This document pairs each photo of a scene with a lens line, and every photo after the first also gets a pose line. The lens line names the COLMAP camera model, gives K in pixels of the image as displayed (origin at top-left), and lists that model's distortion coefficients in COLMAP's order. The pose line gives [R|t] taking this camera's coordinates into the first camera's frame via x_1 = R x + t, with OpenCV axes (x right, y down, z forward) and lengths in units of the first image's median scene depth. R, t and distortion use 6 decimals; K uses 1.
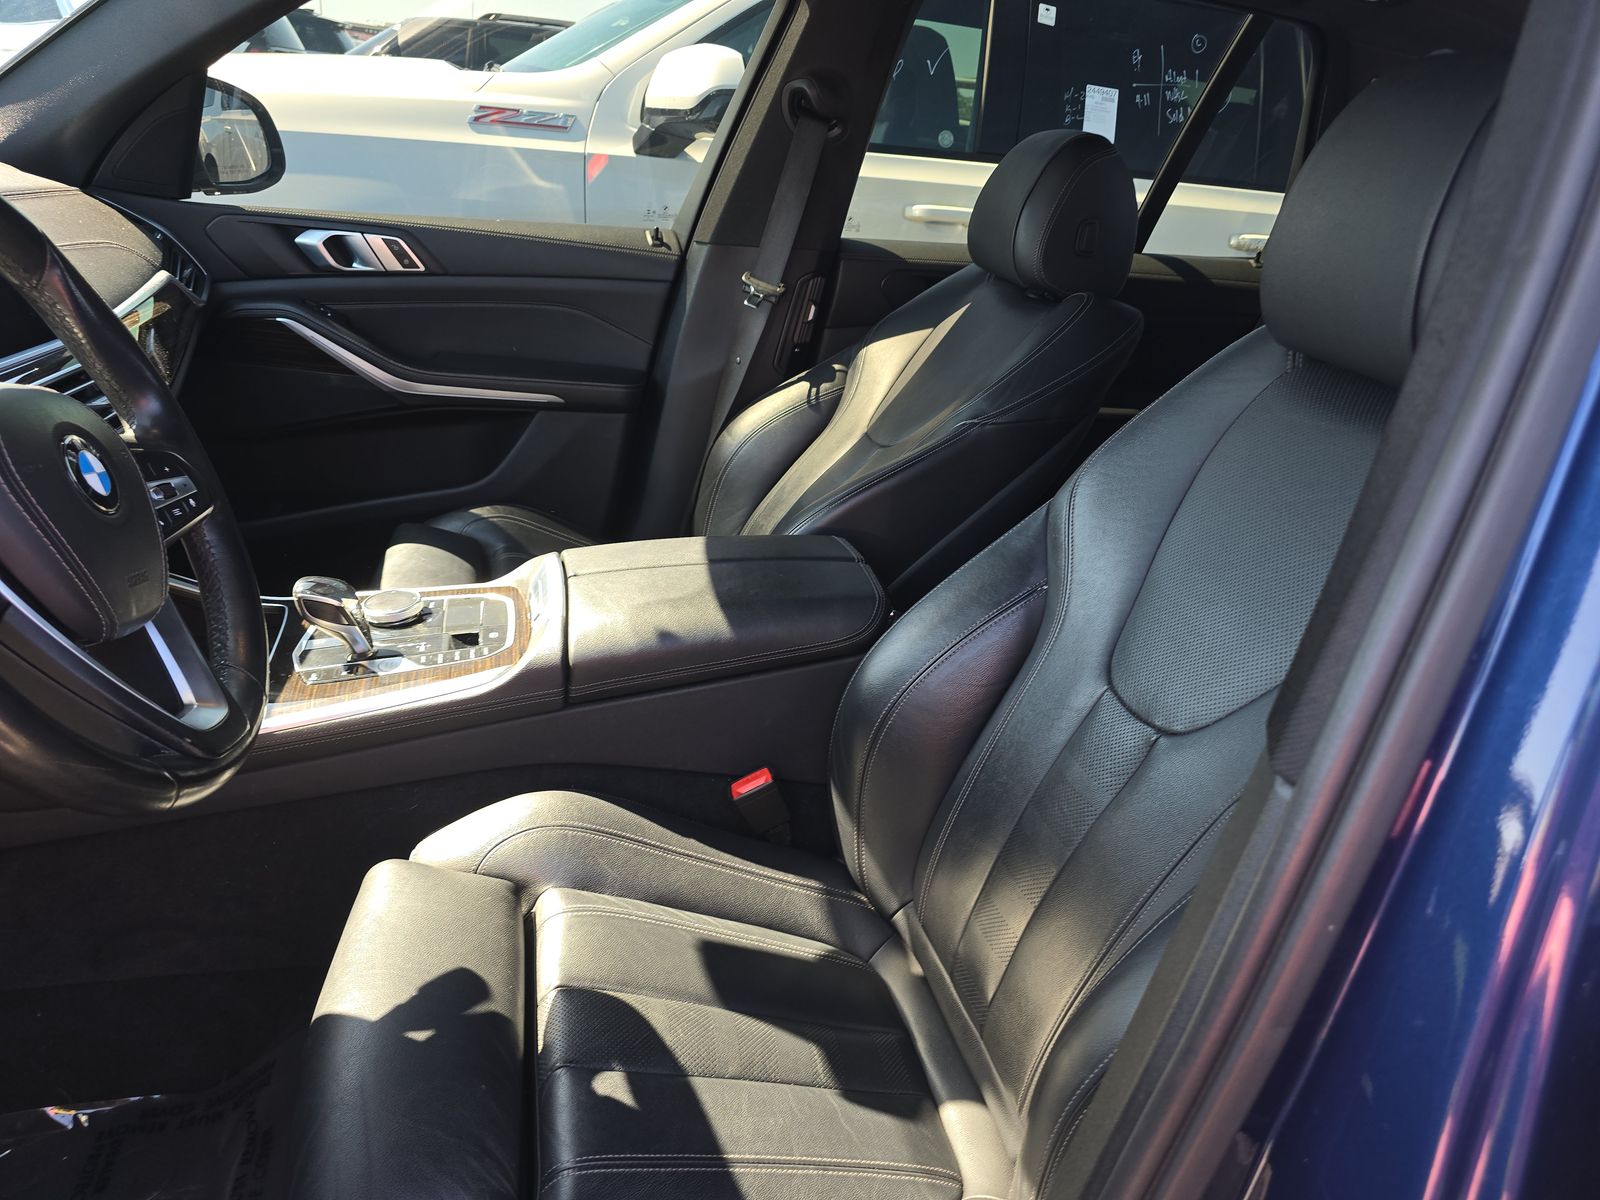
lens RADIAL K [[1093.5, 0, 847.3], [0, 1093.5, 601.6], [0, 0, 1]] dist [0.071465, -0.075393]
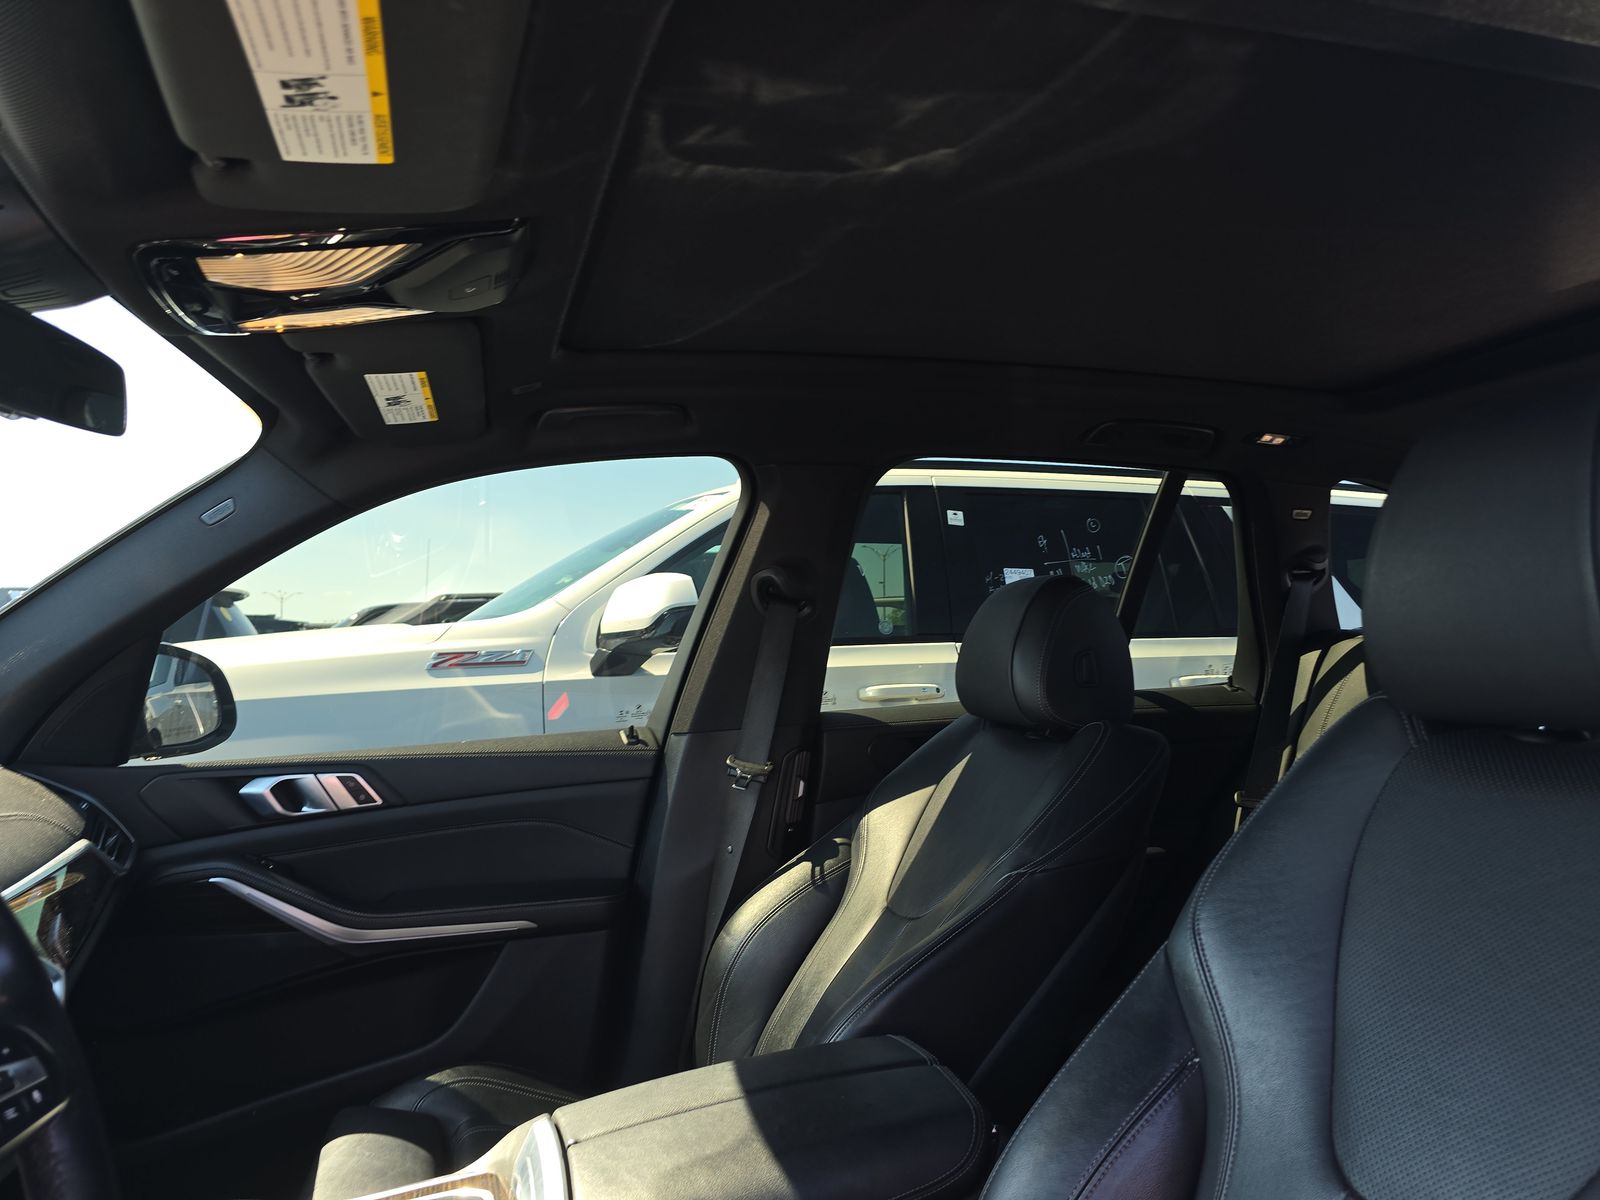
lens RADIAL K [[1093.5, 0, 847.3], [0, 1093.5, 601.6], [0, 0, 1]] dist [0.071465, -0.075393]
pose [[0.989250, -0.126113, 0.074022, -0.045277], [0.145677, 0.893973, -0.423781, -0.003728], [-0.012730, 0.430009, 0.902735, 0.091447]]
